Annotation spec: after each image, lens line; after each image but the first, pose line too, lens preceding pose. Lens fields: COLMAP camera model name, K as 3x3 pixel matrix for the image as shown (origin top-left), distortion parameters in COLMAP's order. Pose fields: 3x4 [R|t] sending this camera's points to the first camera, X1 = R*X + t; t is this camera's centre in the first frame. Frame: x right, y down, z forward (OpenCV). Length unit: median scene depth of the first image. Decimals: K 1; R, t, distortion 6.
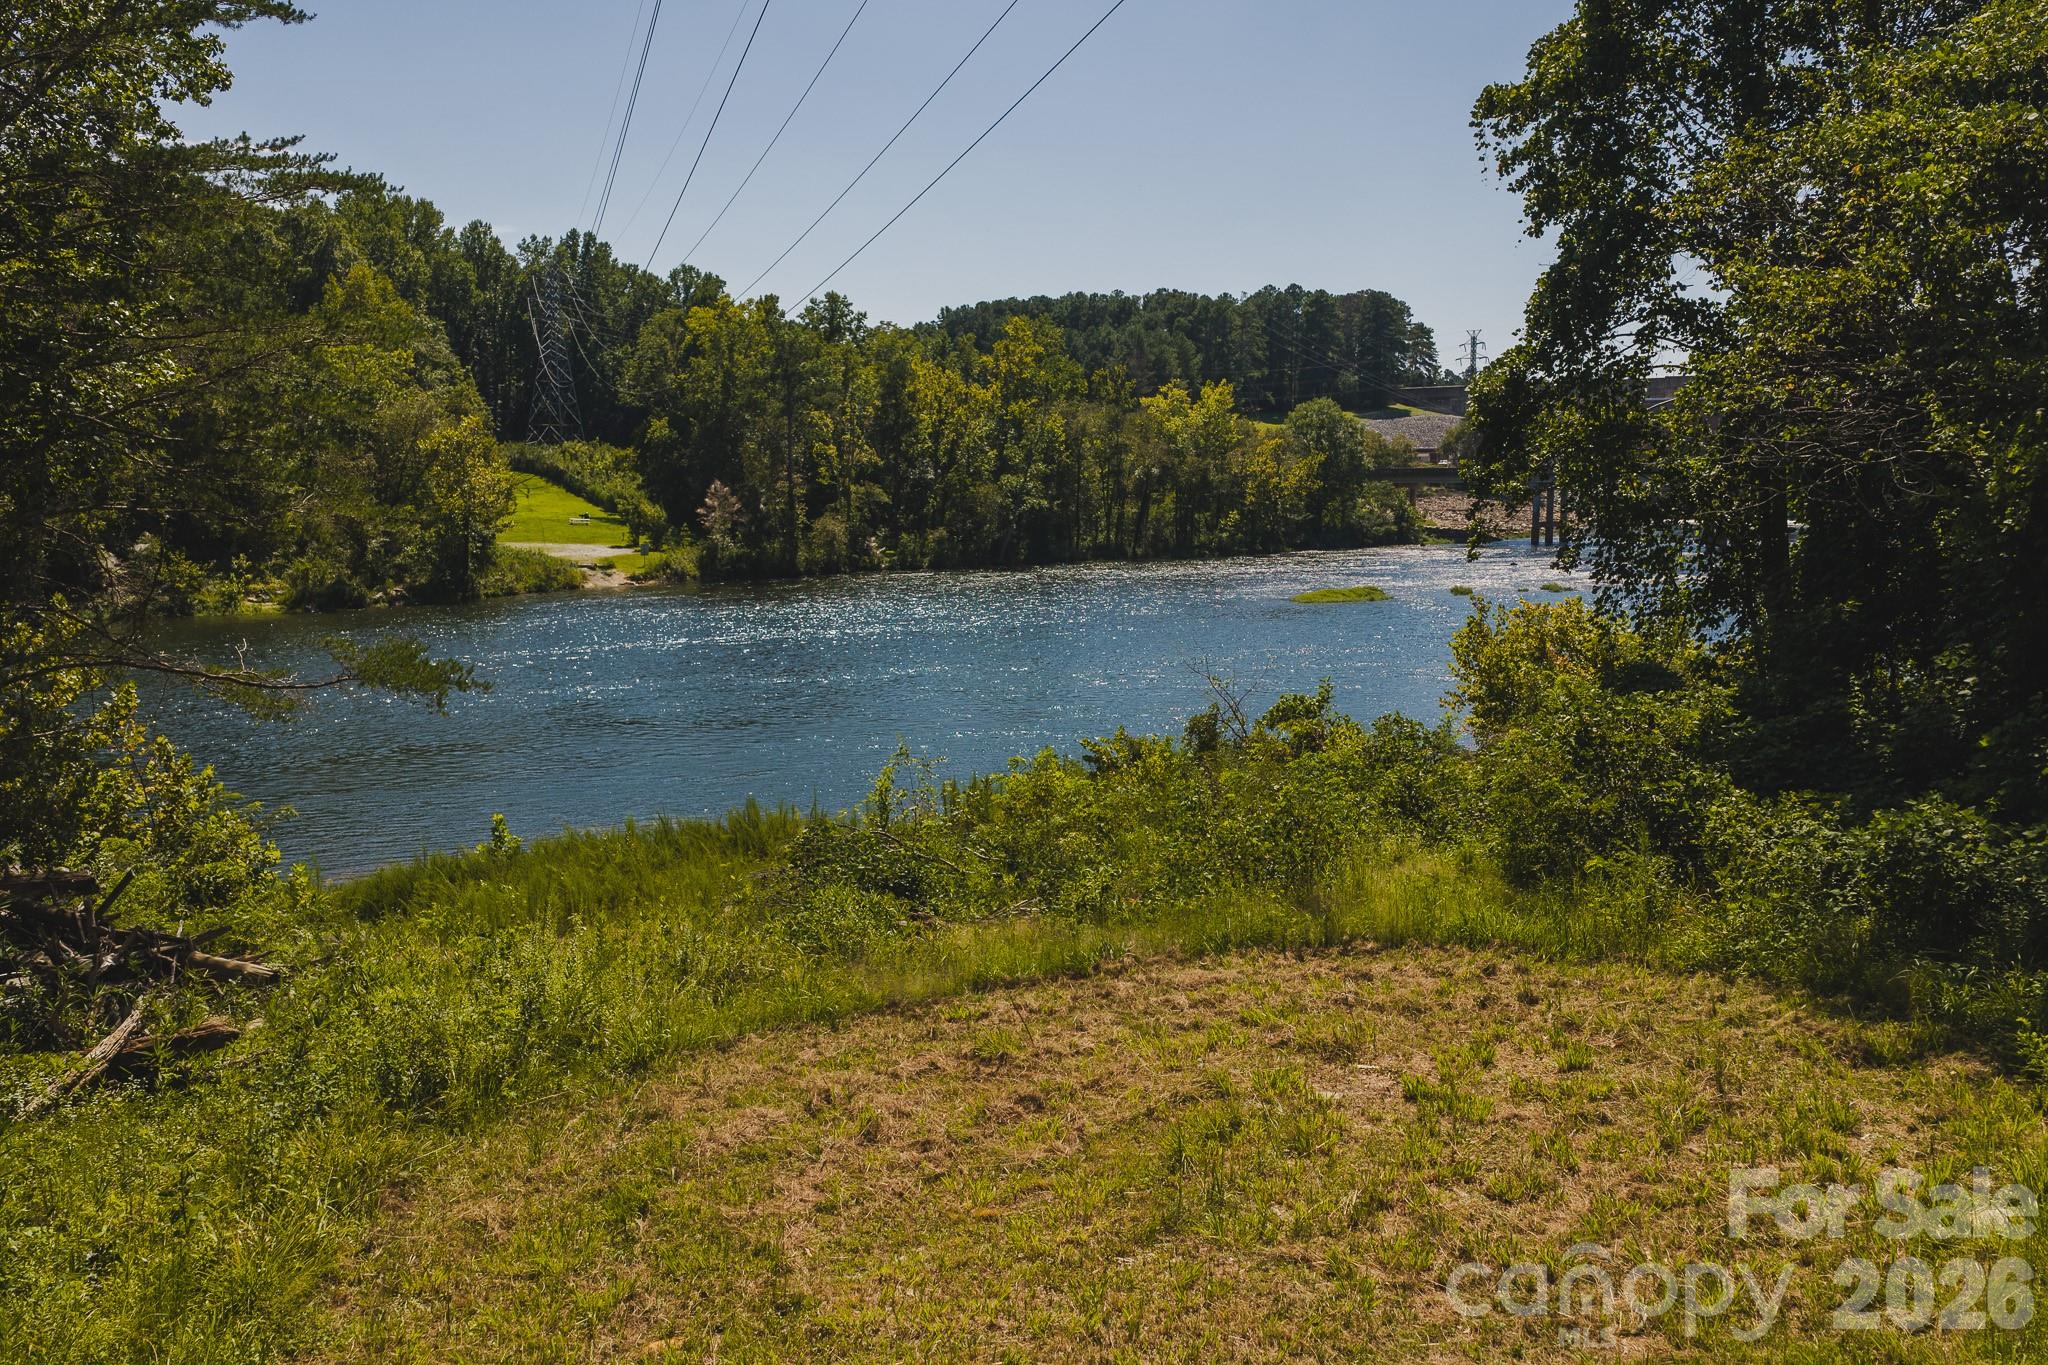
lens RADIAL K [[1691.8, 0, 1023.8], [0, 1691.8, 688.7], [0, 0, 1]] dist [0.018021, -0.027154]
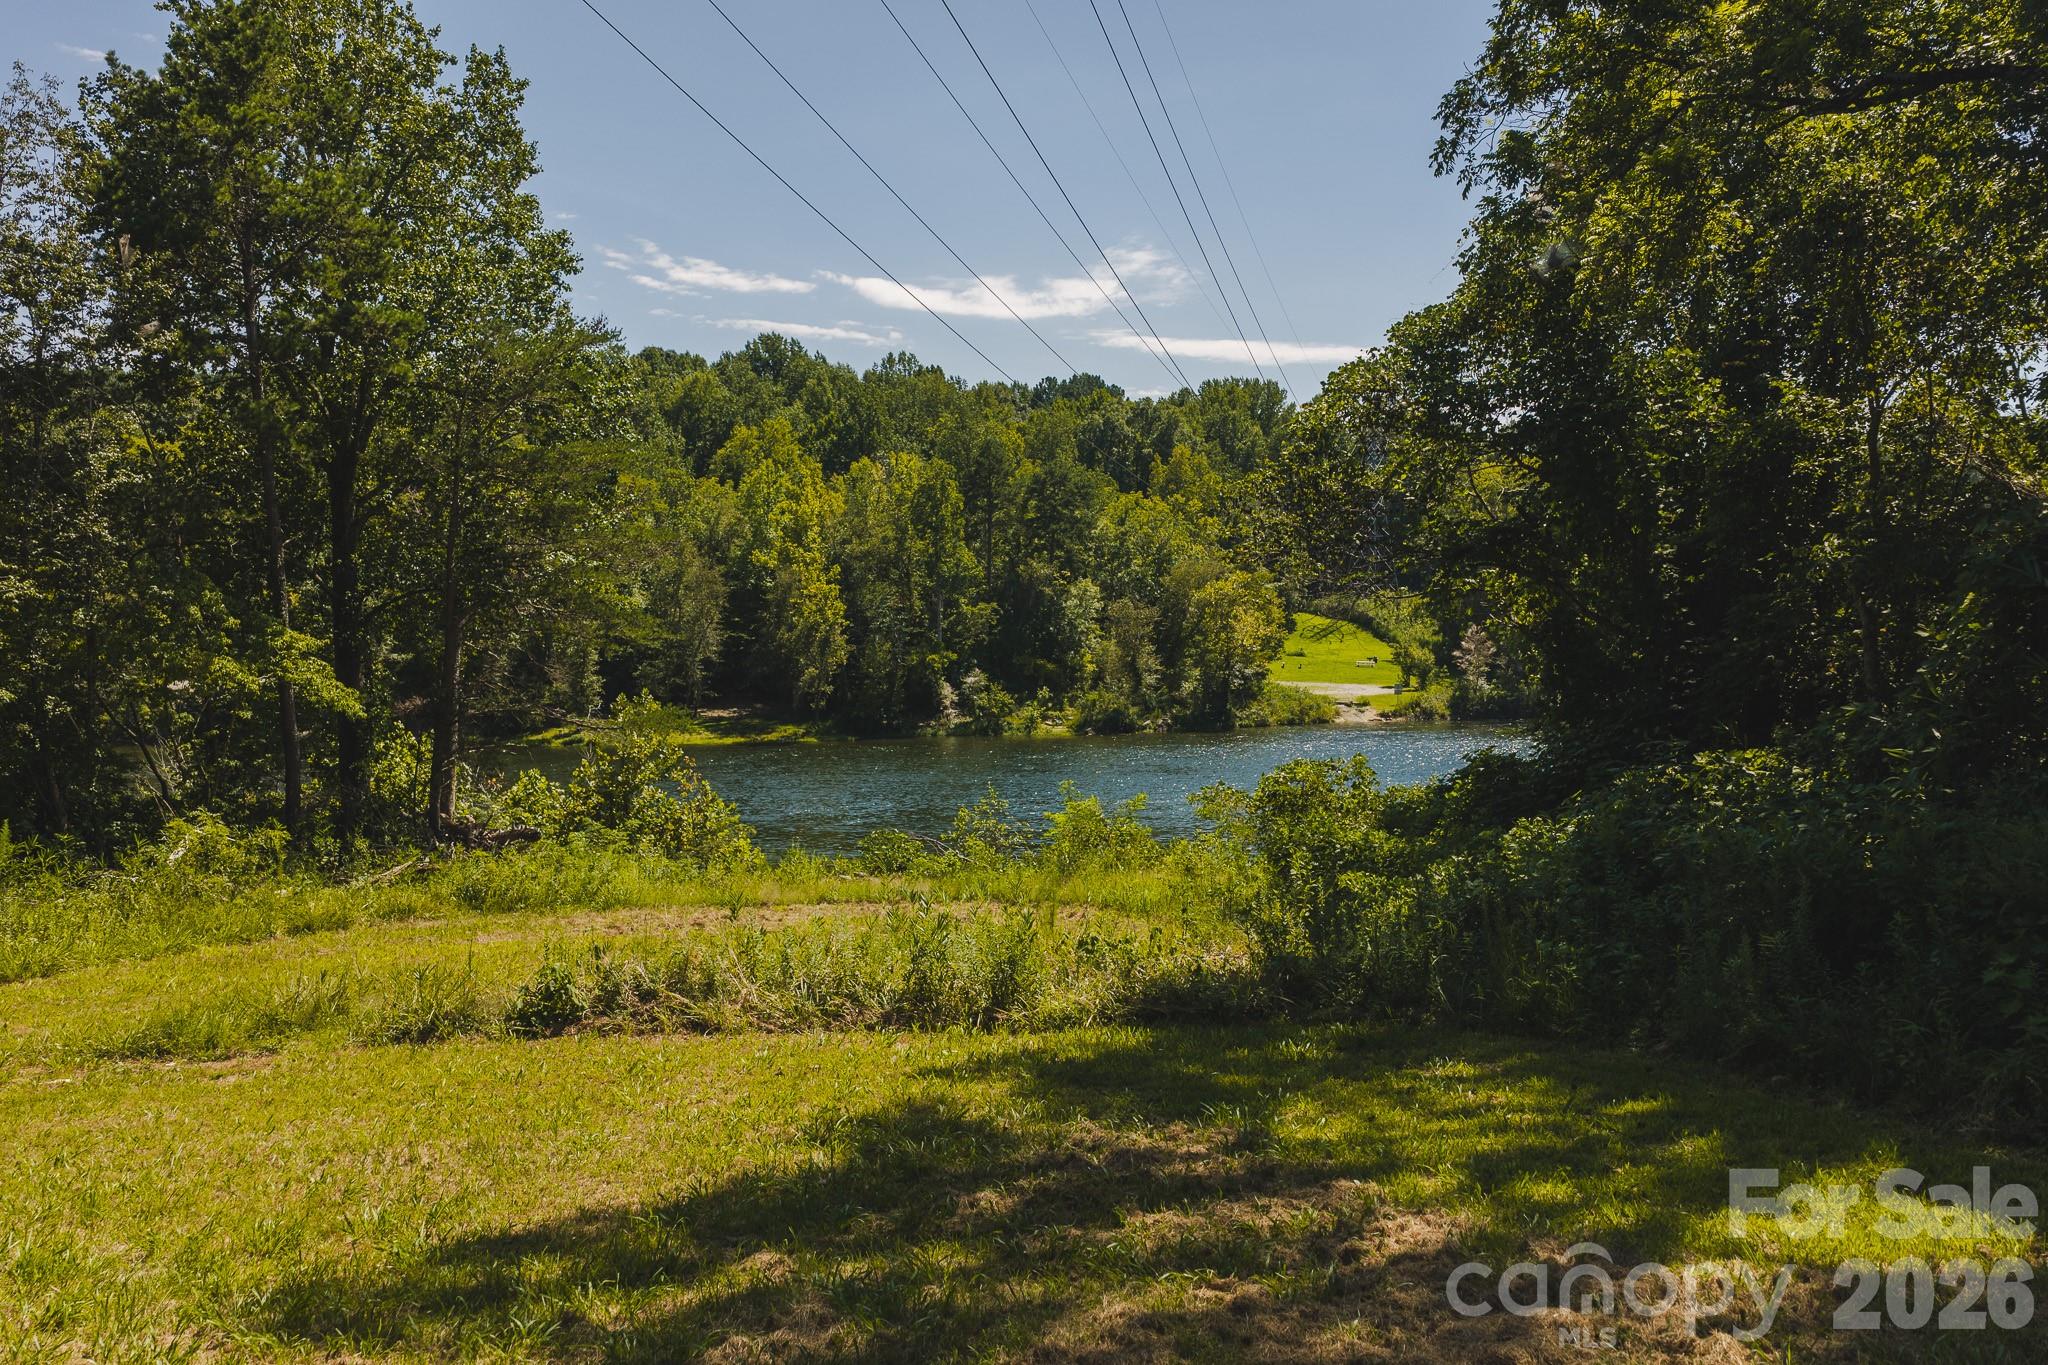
lens RADIAL K [[1691.8, 0, 1024.5], [0, 1691.8, 681.8], [0, 0, 1]] dist [0.018021, -0.027154]
pose [[0.868694, 0.010611, -0.495235, 0.107443], [-0.055625, 0.995537, -0.076242, 0.009351], [0.492216, 0.093778, 0.865407, -0.057885]]
